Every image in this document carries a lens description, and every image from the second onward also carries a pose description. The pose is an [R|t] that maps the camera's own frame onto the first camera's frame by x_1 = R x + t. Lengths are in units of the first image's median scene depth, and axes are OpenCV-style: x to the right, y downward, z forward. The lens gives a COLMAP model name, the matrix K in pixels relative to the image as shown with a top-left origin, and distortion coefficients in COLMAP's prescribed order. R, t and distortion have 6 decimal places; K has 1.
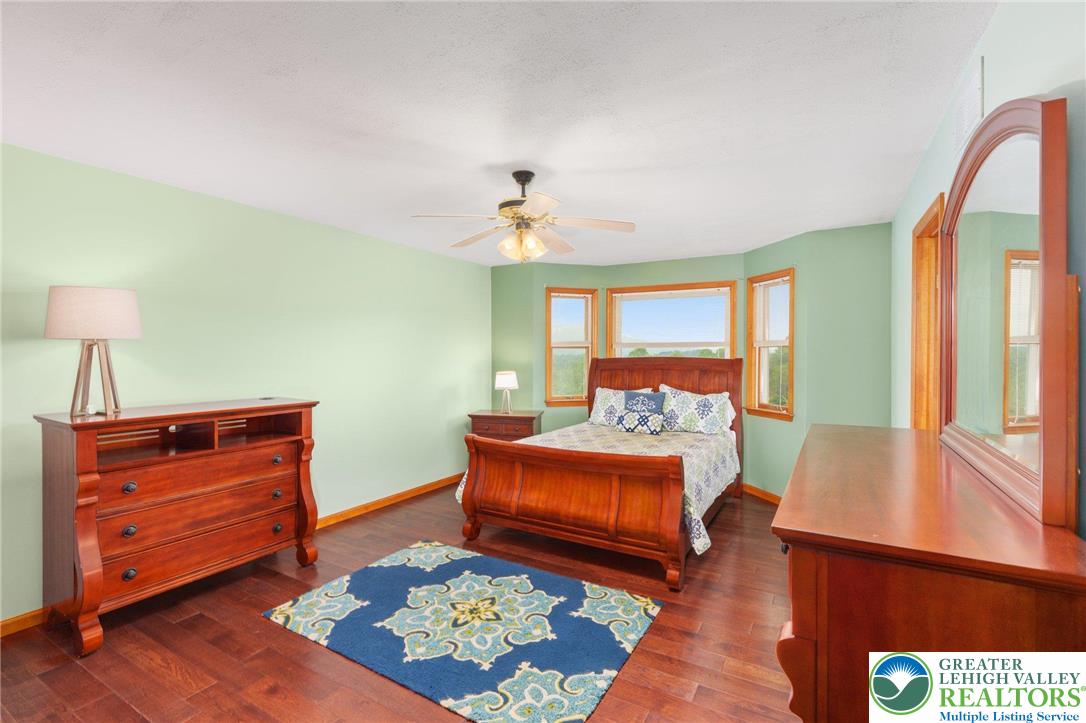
lens RADIAL K [[488.0, 0, 546.0], [0, 488.0, 357.6], [0, 0, 1]] dist [0.003128, 0.000468]
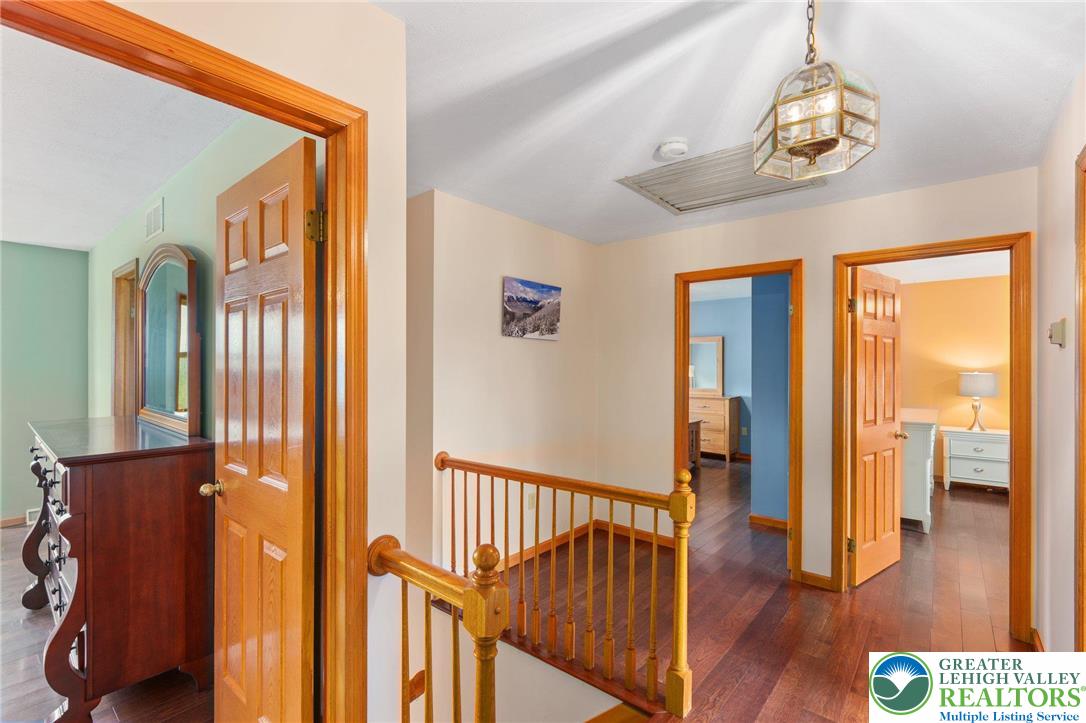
lens RADIAL K [[488.0, 0, 544.3], [0, 488.0, 363.4], [0, 0, 1]] dist [0.003128, 0.000468]
pose [[0.173903, 0.002931, 0.984758, -1.039214], [0.003101, 0.999989, -0.003523, -0.003925], [-0.984758, 0.003666, 0.173892, -1.130007]]
